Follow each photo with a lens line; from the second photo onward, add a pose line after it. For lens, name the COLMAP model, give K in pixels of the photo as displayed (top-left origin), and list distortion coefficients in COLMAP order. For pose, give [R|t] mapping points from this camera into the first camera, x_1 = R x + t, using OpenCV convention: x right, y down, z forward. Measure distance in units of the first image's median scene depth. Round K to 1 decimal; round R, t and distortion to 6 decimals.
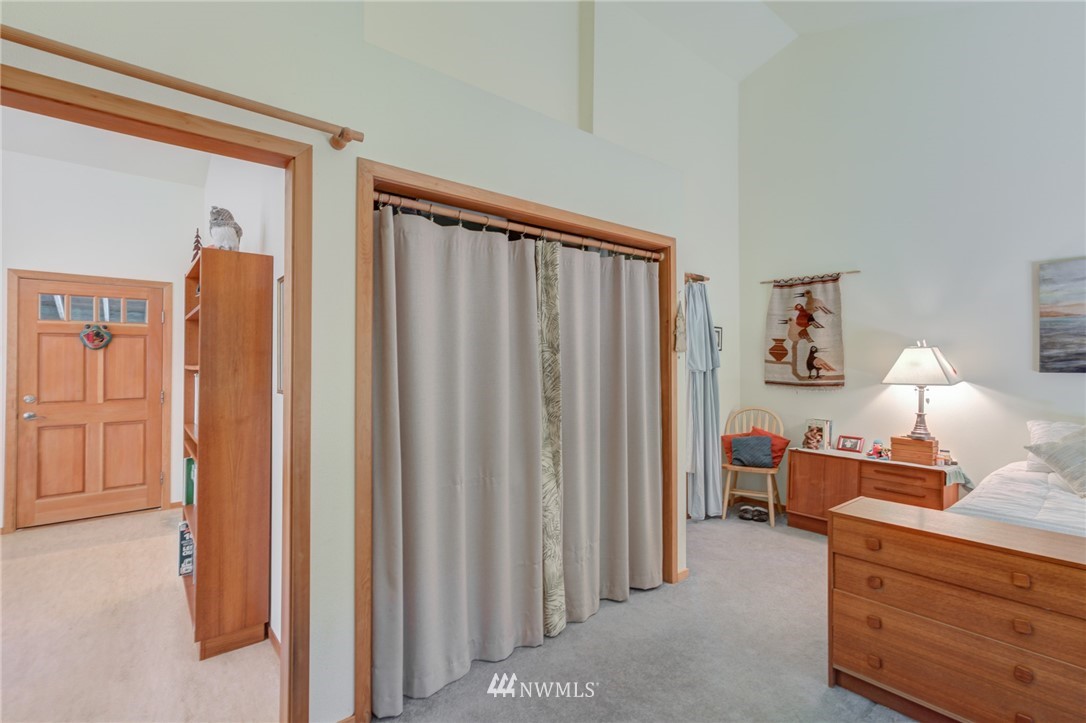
lens RADIAL K [[496.3, 0, 544.1], [0, 496.3, 357.3], [0, 0, 1]] dist [-0.011930, 0.014104]
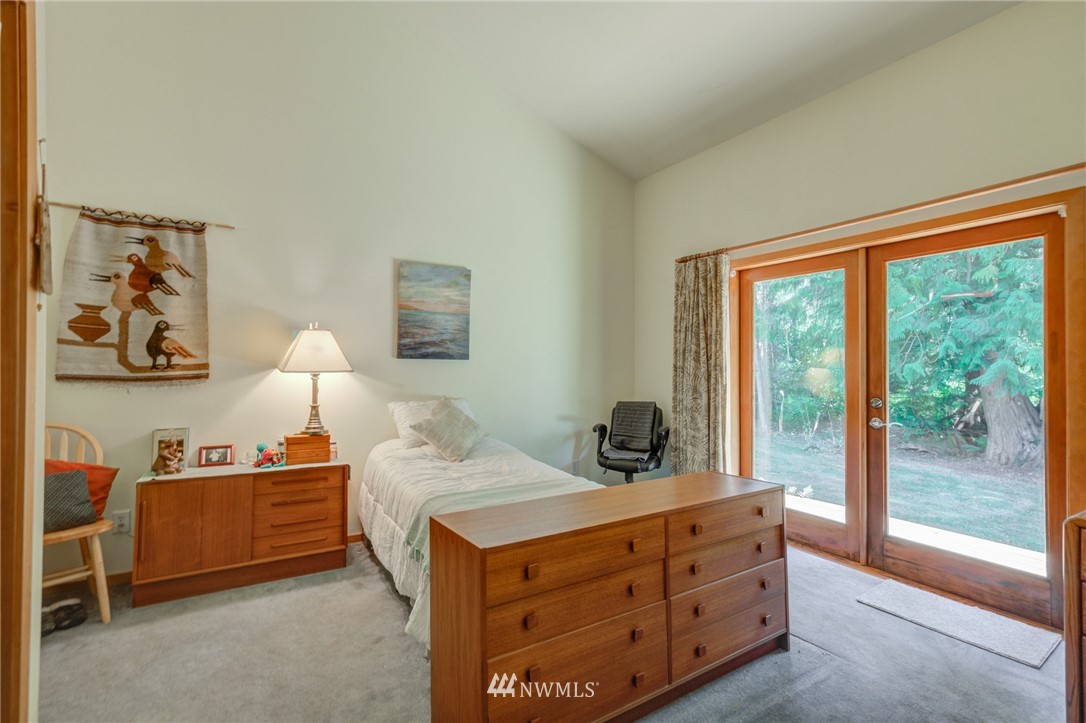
lens RADIAL K [[496.3, 0, 544.1], [0, 496.3, 357.3], [0, 0, 1]] dist [-0.011930, 0.014104]
pose [[0.154001, 0.009264, 0.988027, -0.042707], [-0.018268, 0.999812, -0.006527, 0.022588], [-0.987902, -0.017044, 0.154141, 0.394570]]
